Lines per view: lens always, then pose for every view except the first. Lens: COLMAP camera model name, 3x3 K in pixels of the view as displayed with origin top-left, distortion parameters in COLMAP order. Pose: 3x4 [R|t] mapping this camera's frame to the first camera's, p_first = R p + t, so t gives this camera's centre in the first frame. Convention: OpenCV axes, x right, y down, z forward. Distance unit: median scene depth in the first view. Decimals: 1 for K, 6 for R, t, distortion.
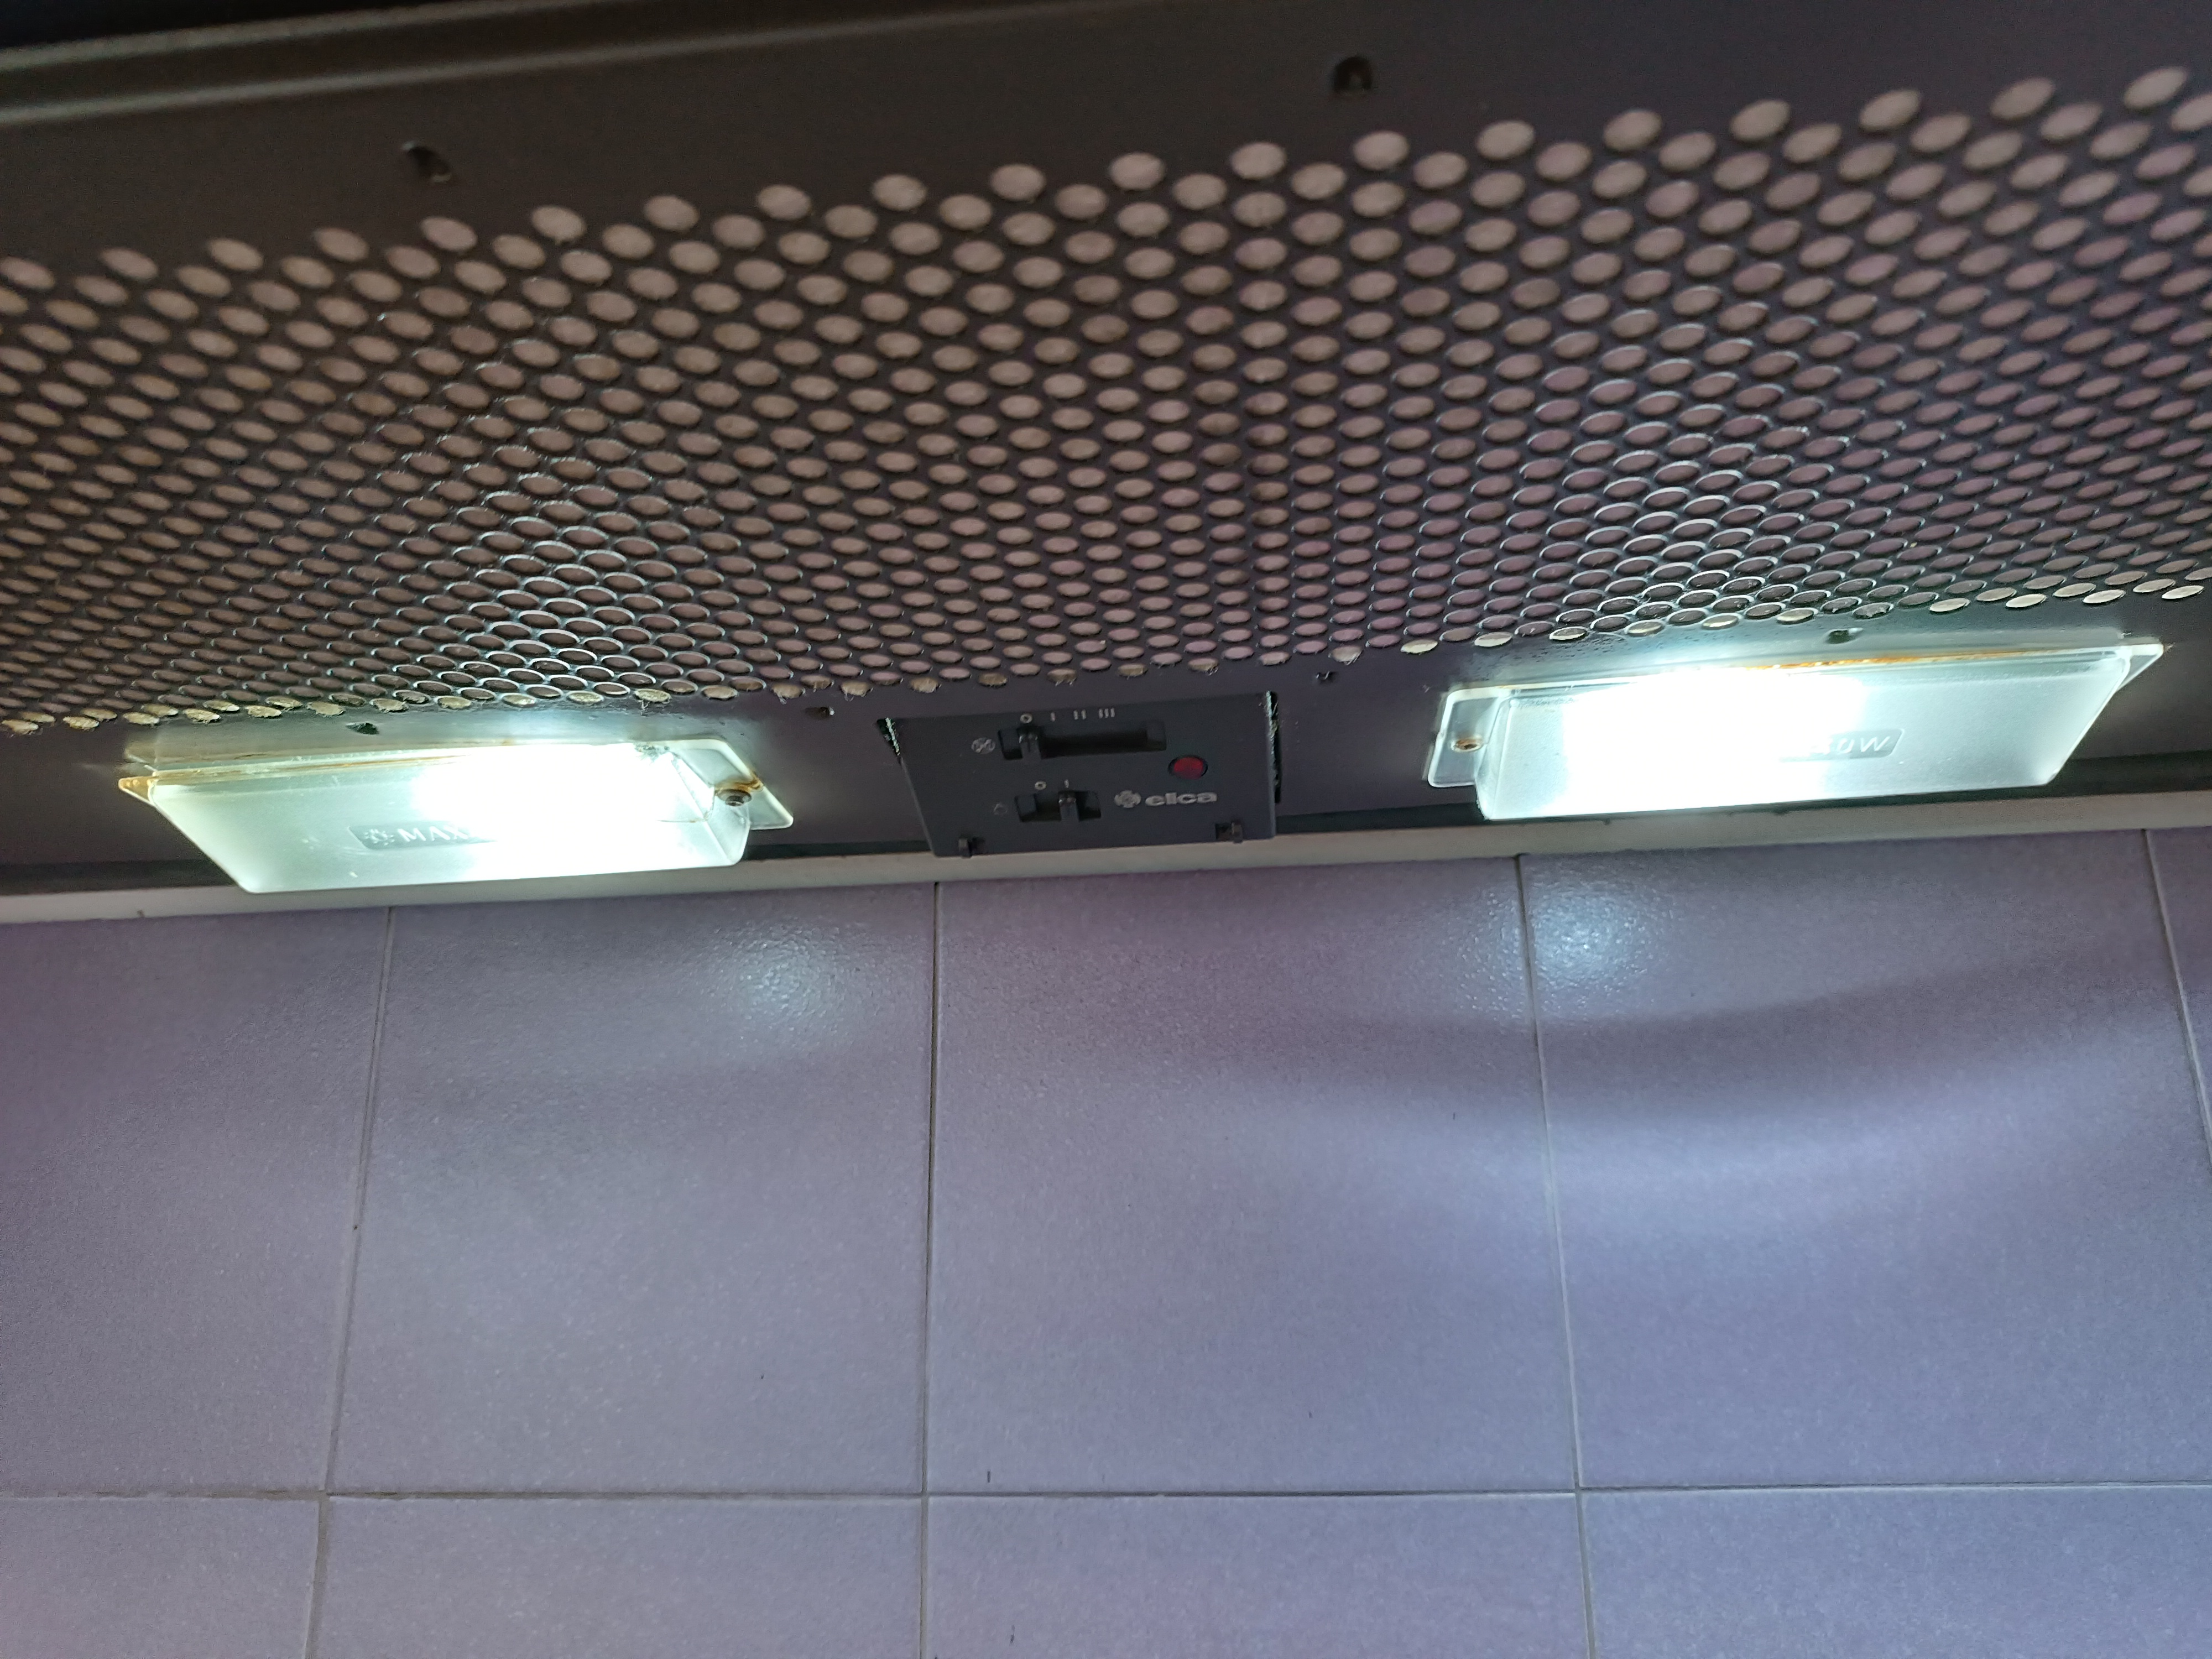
lens RADIAL K [[1586.8, 0, 1106.0], [0, 1586.8, 829.5], [0, 0, 1]] dist [-0.000148, 0.002157]
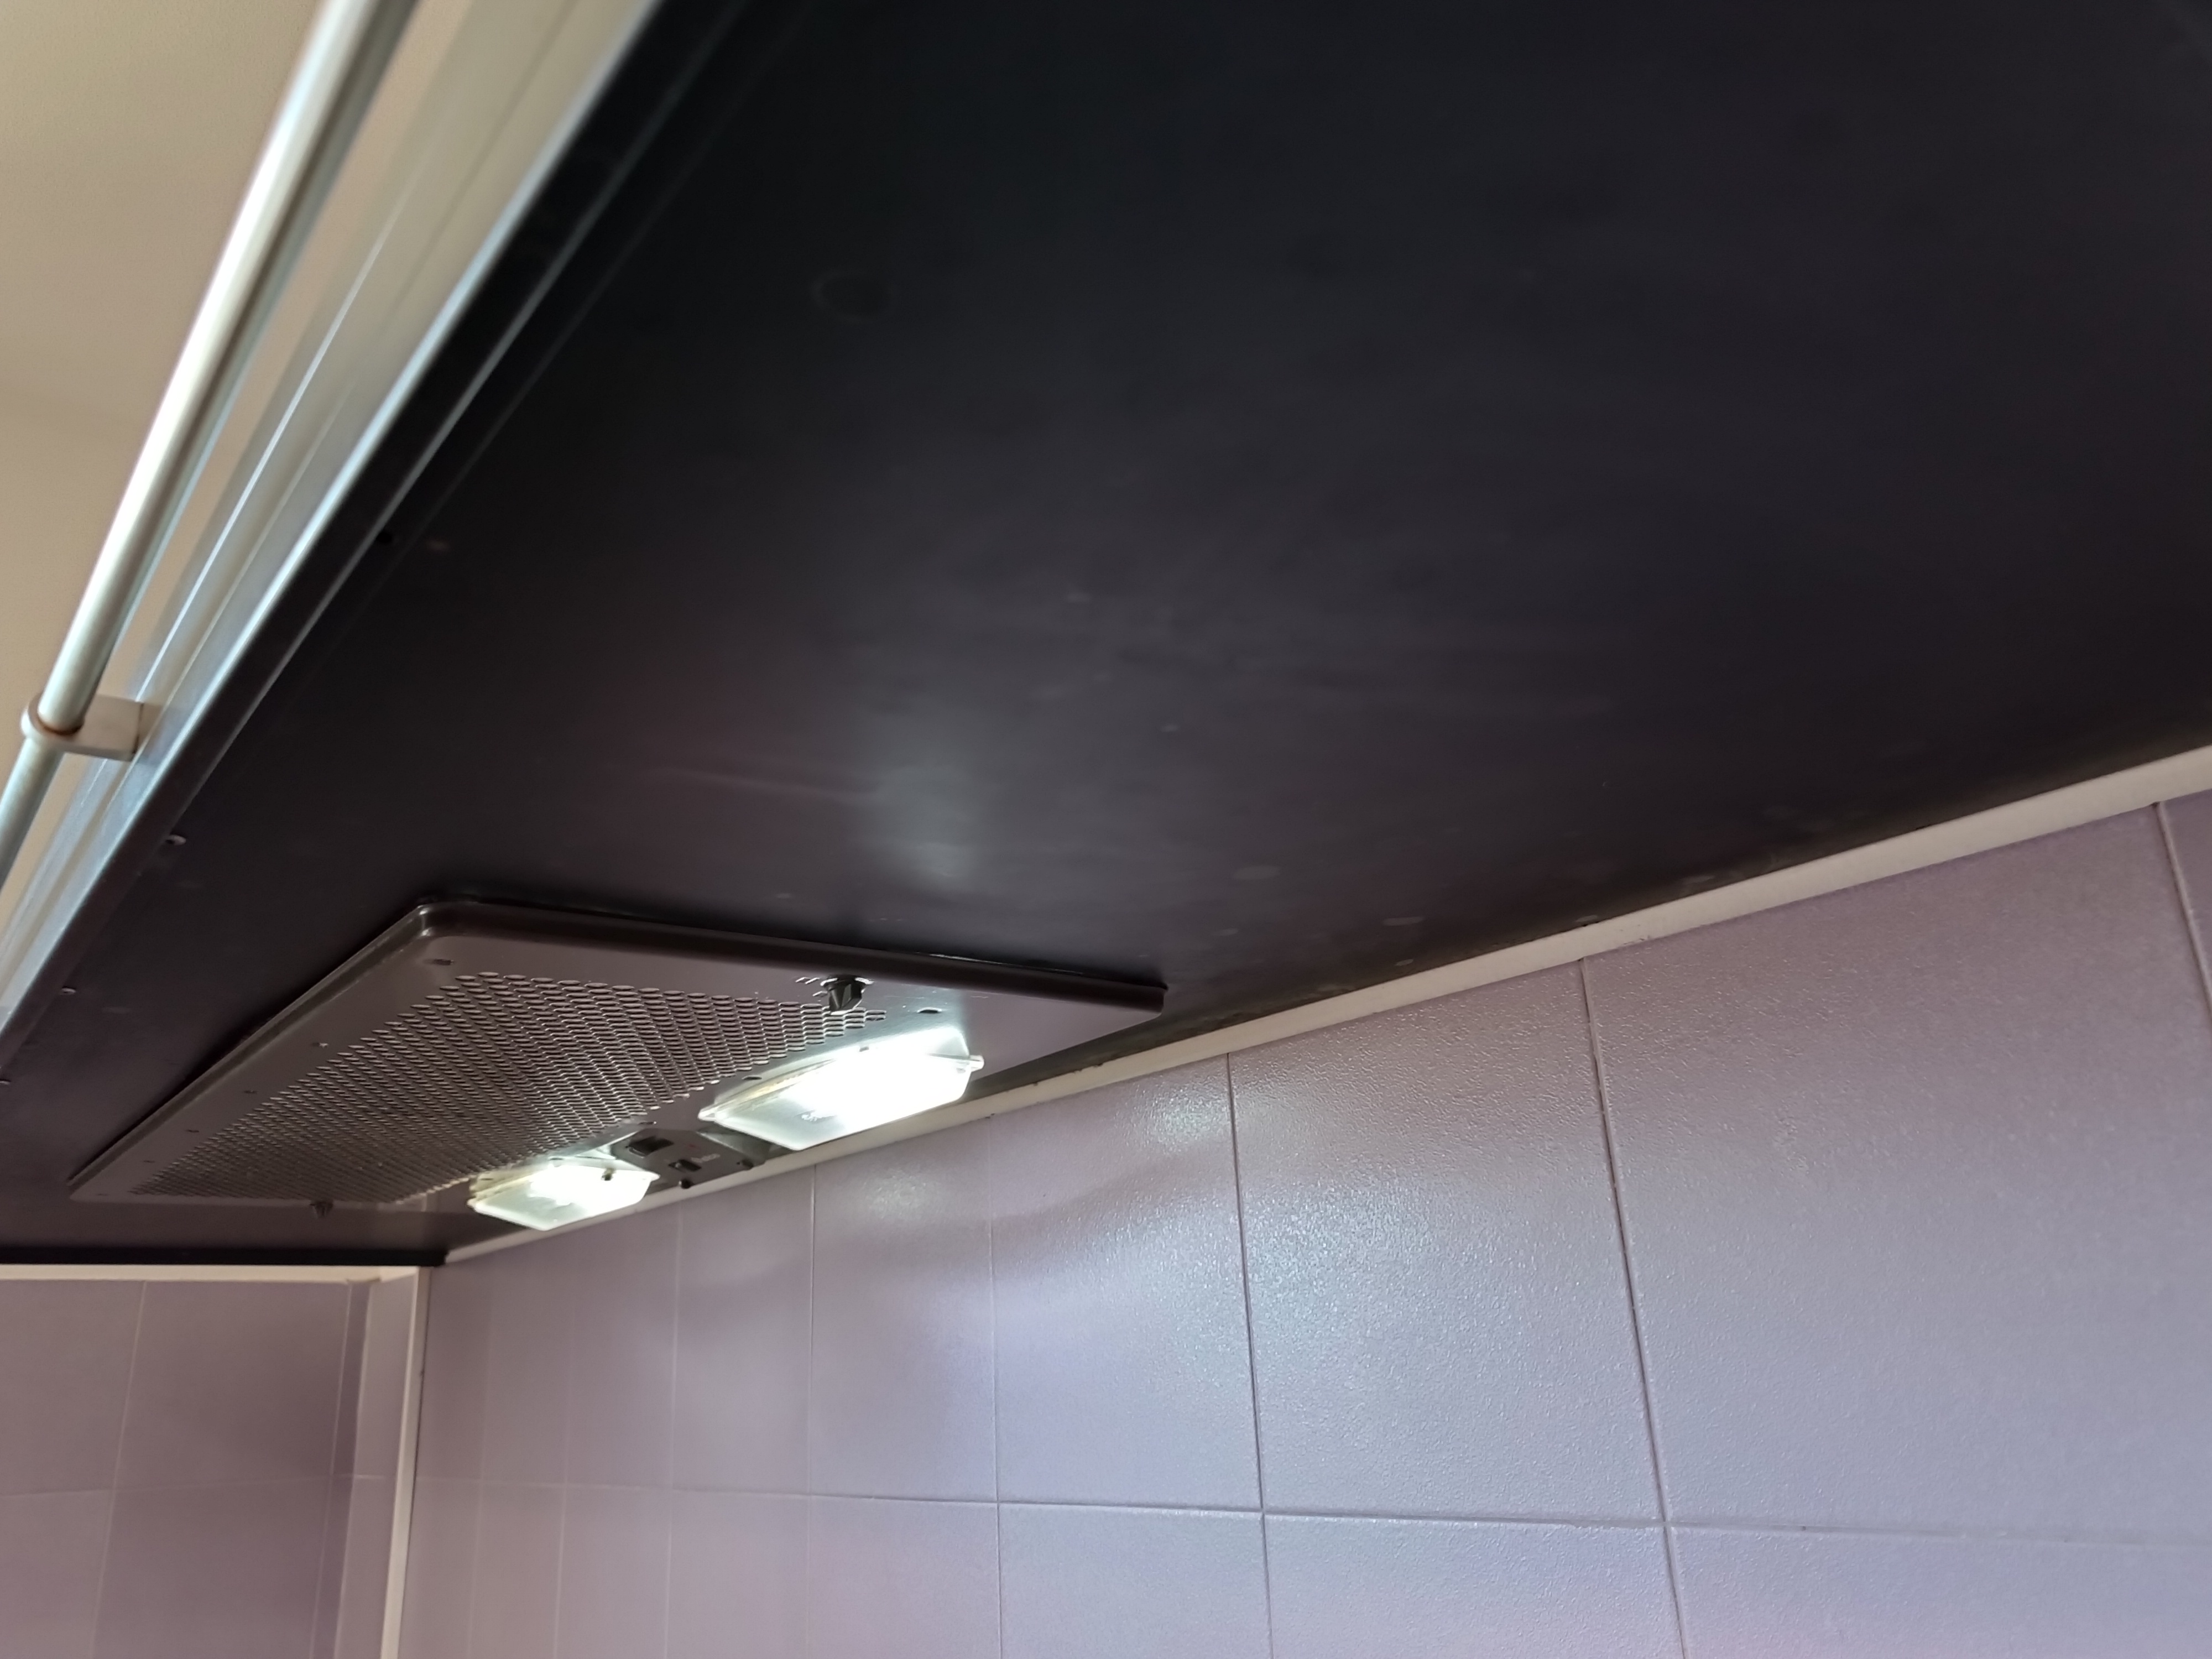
lens RADIAL K [[1586.8, 0, 1106.0], [0, 1586.8, 829.5], [0, 0, 1]] dist [-0.000148, 0.002157]
pose [[0.709310, -0.254996, -0.657158, 1.719845], [0.244521, 0.963396, -0.109900, -0.068992], [0.661127, -0.082736, 0.745698, -0.145931]]
